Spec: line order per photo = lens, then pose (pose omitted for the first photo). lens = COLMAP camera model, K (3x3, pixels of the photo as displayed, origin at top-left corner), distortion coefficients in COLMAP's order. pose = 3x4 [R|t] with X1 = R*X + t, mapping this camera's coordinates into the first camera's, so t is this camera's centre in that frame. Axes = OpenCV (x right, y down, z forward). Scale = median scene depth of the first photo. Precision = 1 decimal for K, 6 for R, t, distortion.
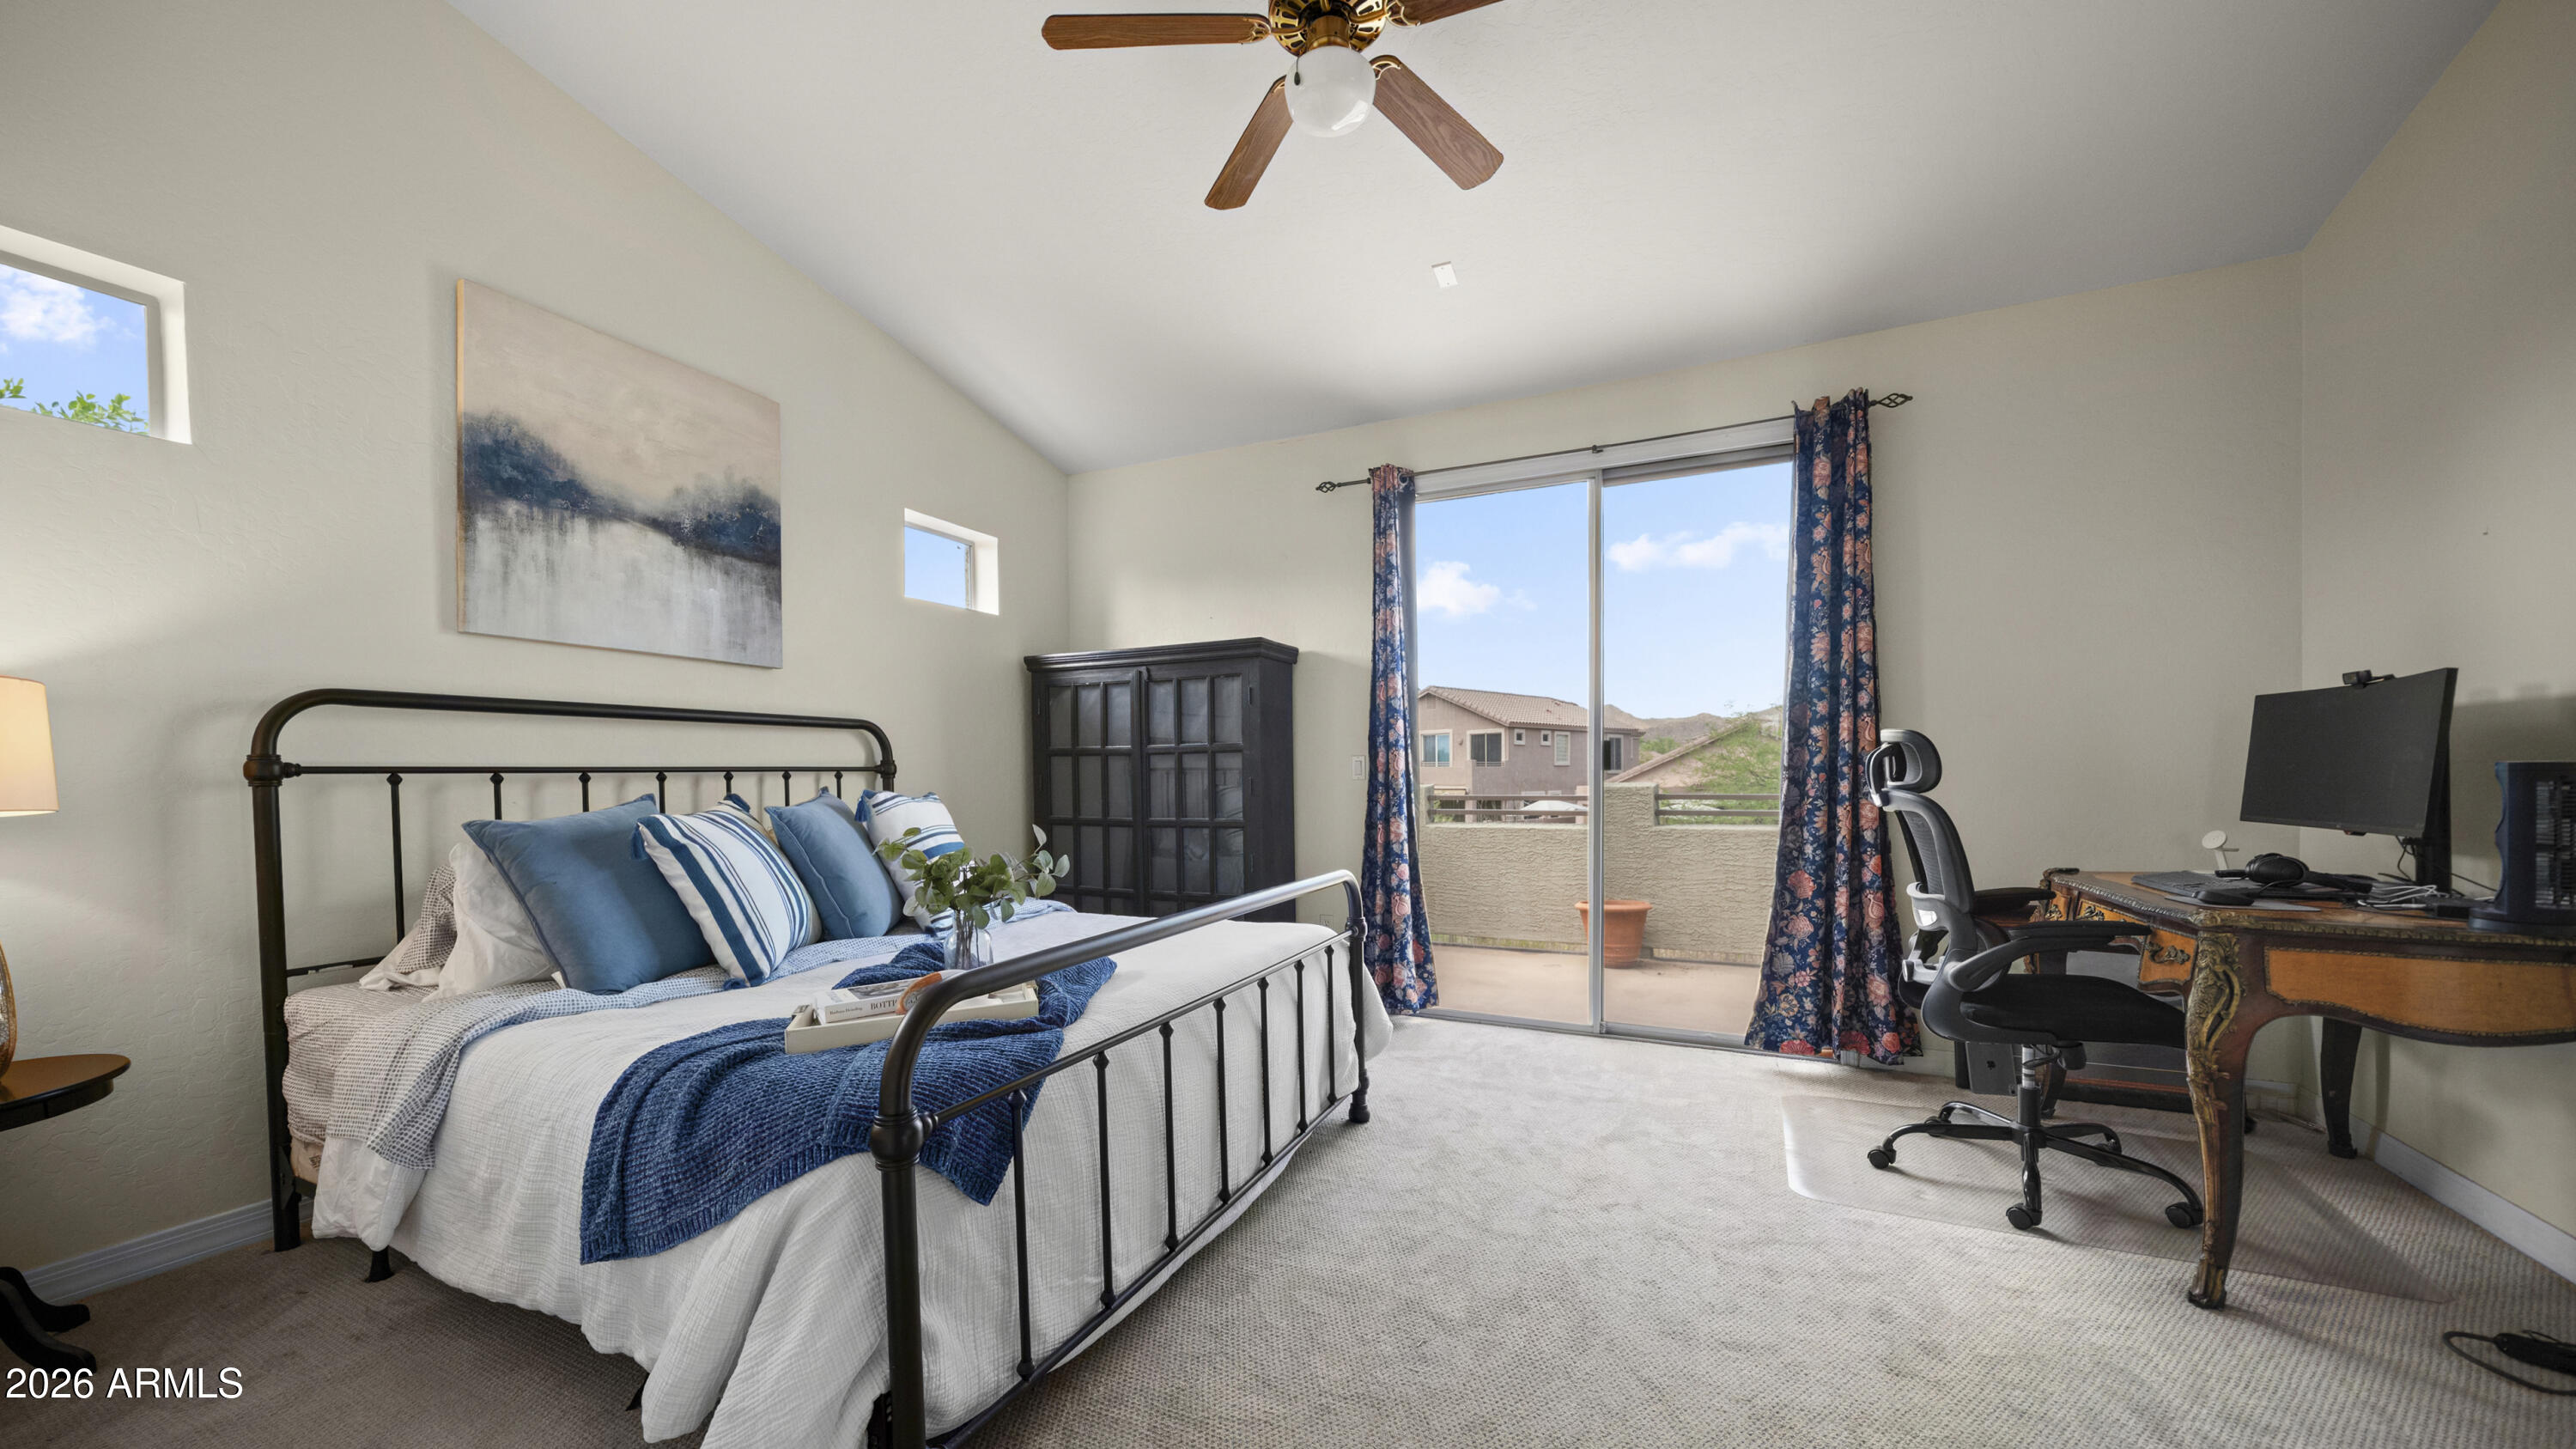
lens RADIAL K [[970.5, 0, 1288.0], [0, 970.5, 724.5], [0, 0, 1]] dist [-0.000397, -0.000013]
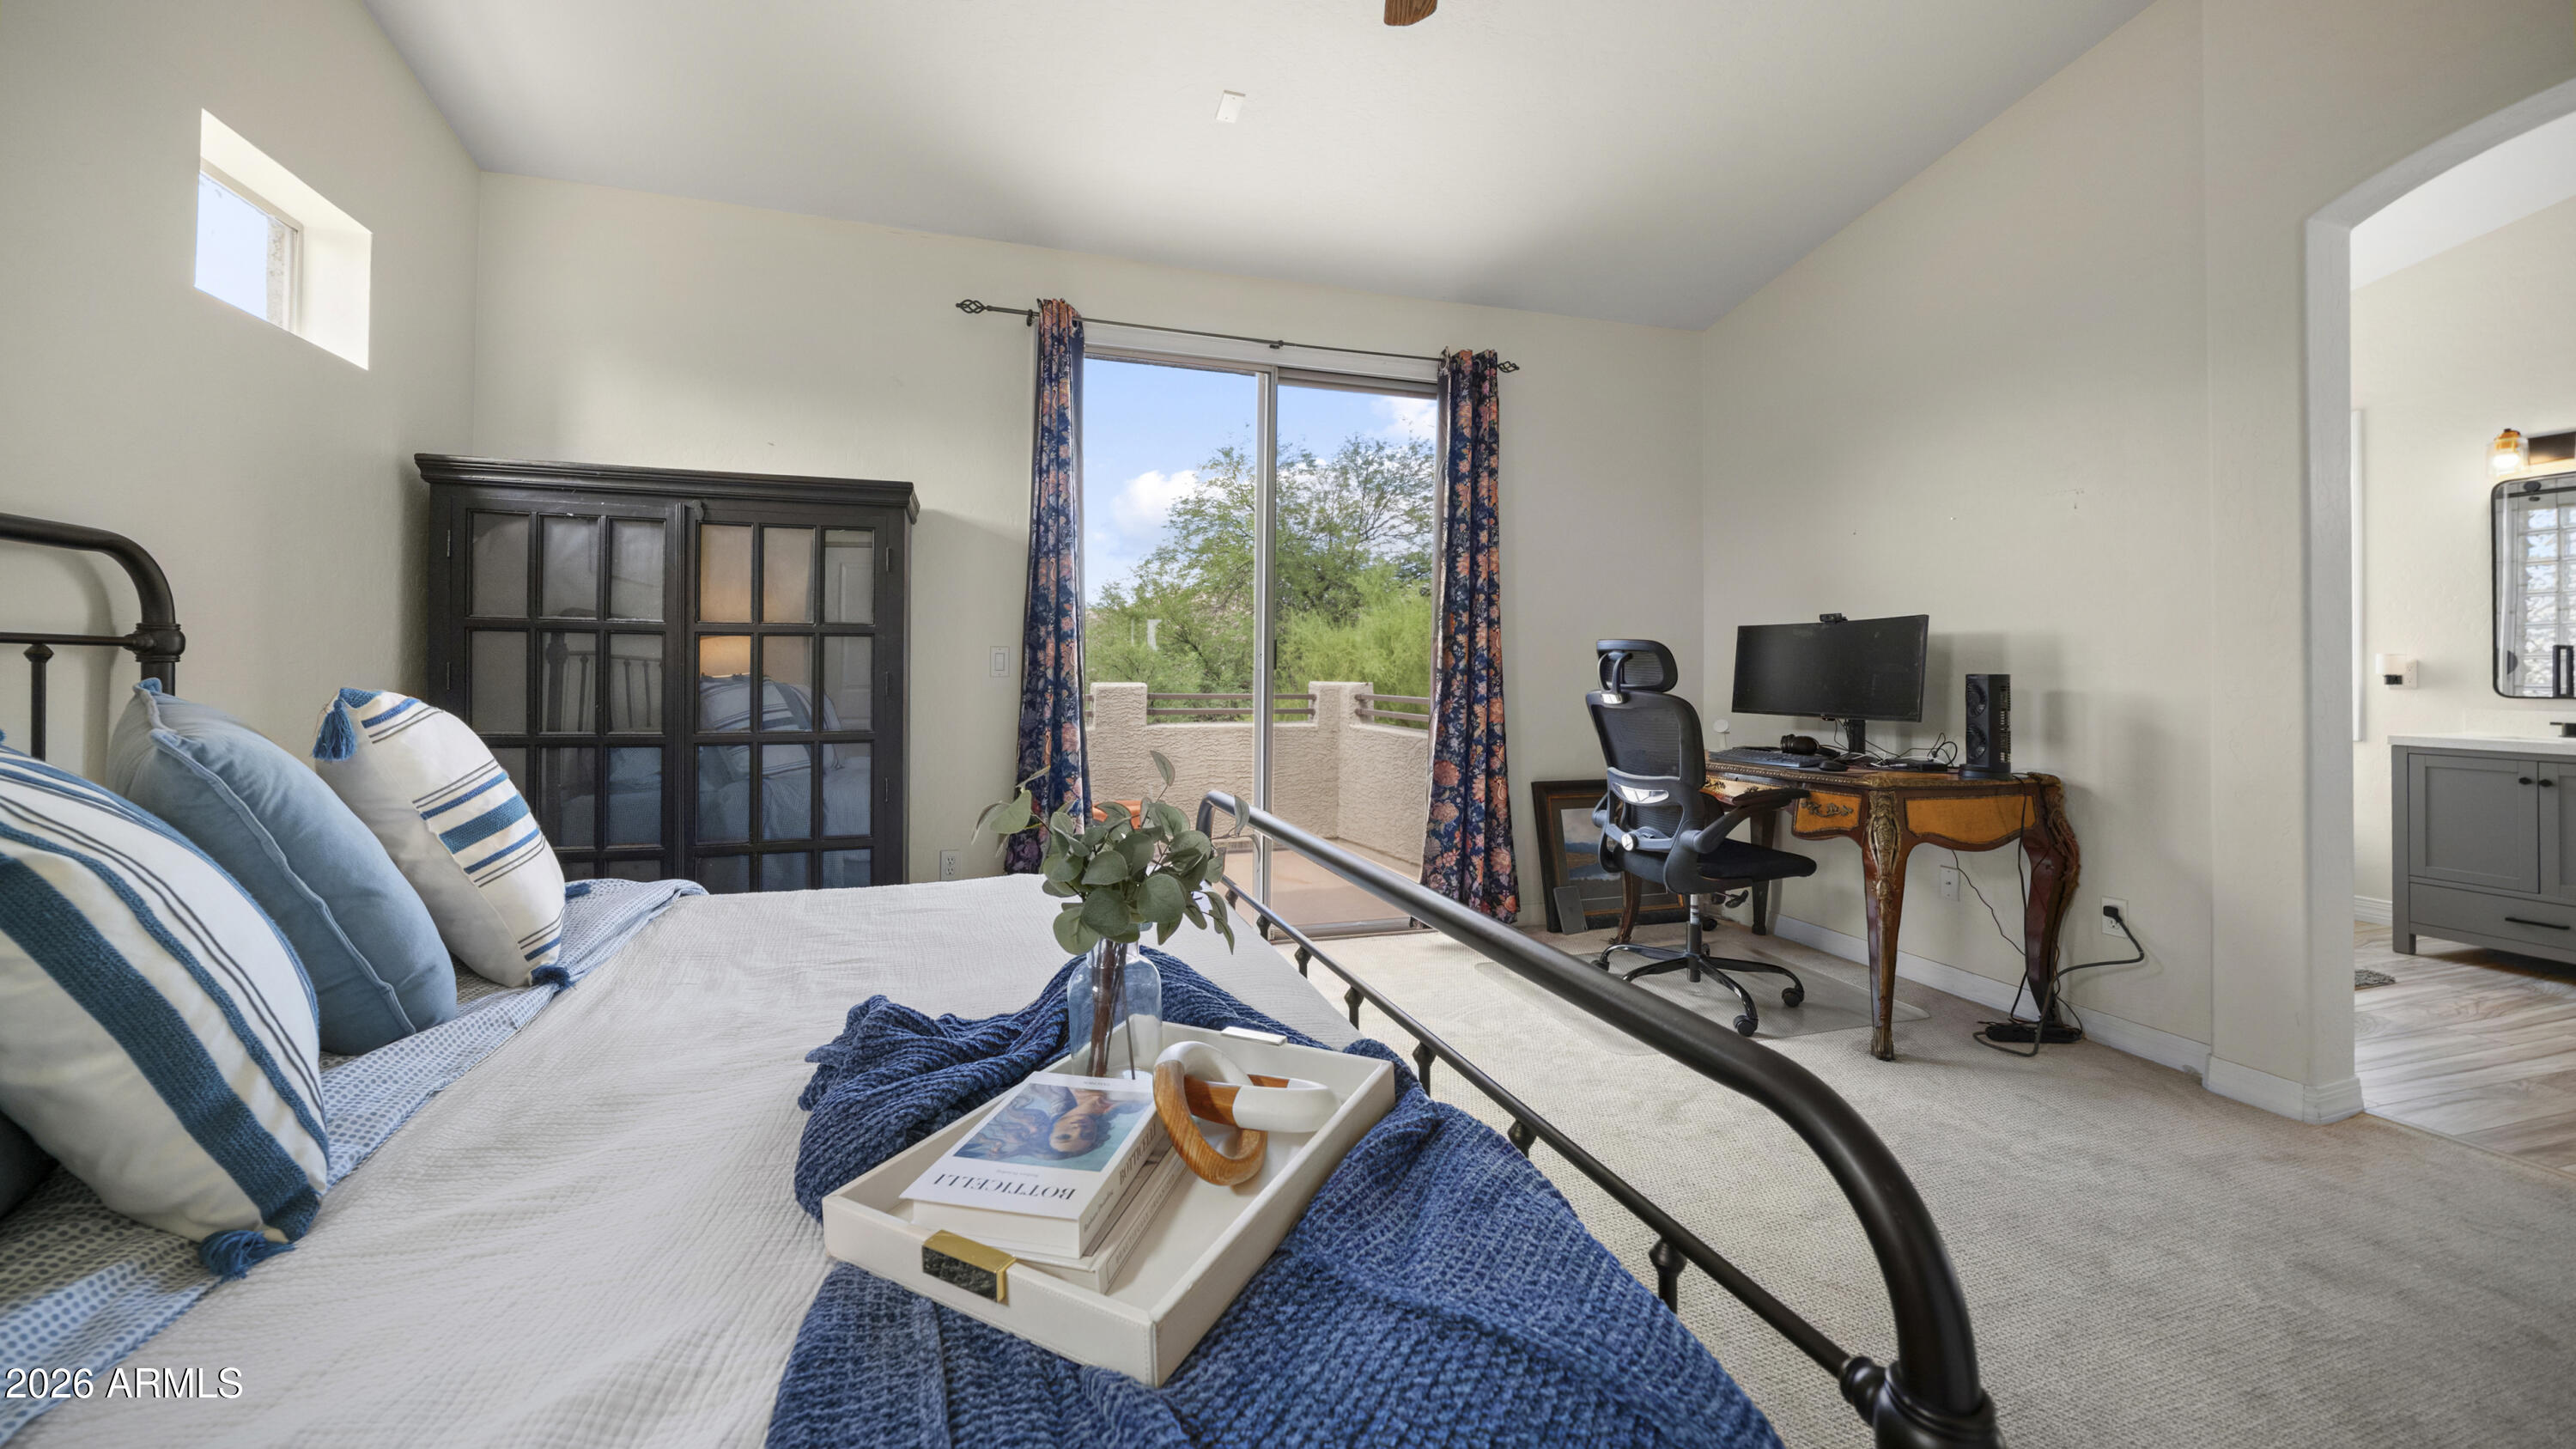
lens RADIAL K [[942.0, 0, 1284.8], [0, 942.0, 613.6], [0, 0, 1]] dist [-0.000531, 0.000045]
pose [[0.725719, 0.057265, 0.685604, -0.360436], [-0.048521, 0.998309, -0.032024, 0.022686], [-0.686278, -0.010025, 0.727270, 0.333524]]
